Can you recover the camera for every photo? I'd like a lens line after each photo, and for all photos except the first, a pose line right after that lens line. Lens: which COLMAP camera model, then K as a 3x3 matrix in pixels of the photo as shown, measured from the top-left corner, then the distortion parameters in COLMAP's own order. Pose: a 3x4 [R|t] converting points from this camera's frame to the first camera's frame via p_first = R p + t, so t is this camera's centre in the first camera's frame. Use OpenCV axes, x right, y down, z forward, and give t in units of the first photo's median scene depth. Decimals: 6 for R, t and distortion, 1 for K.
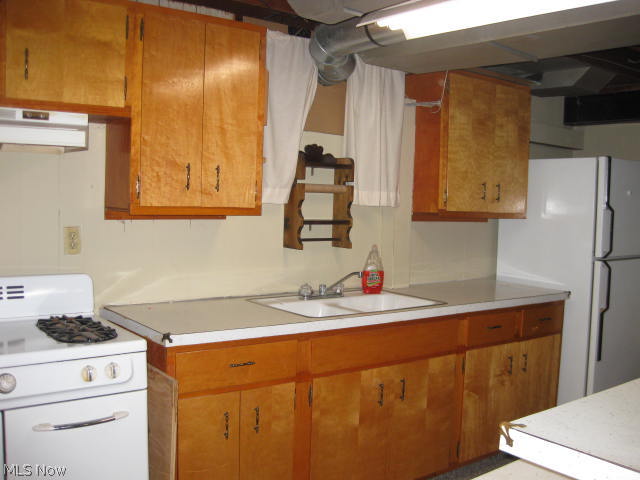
lens RADIAL K [[647.1, 0, 320.0], [0, 647.1, 240.0], [0, 0, 1]] dist [-0.191150, 0.175265]
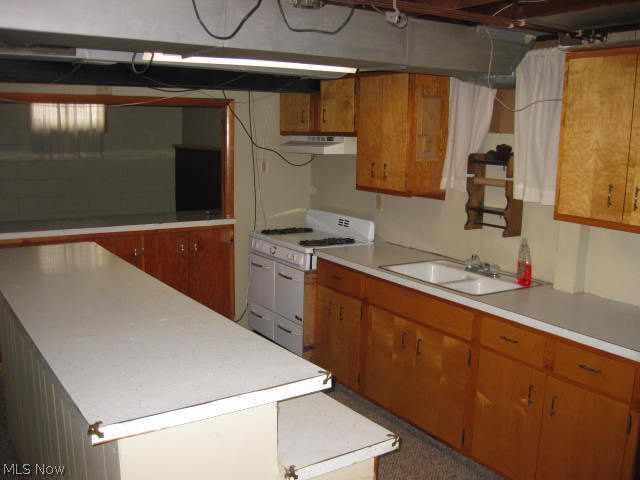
lens RADIAL K [[647.1, 0, 320.0], [0, 647.1, 240.0], [0, 0, 1]] dist [-0.191150, 0.175265]
pose [[-0.073497, 0.133893, -0.988267, 1.192943], [-0.085790, 0.986425, 0.140023, -0.112626], [0.993599, 0.095075, -0.061012, 0.773072]]
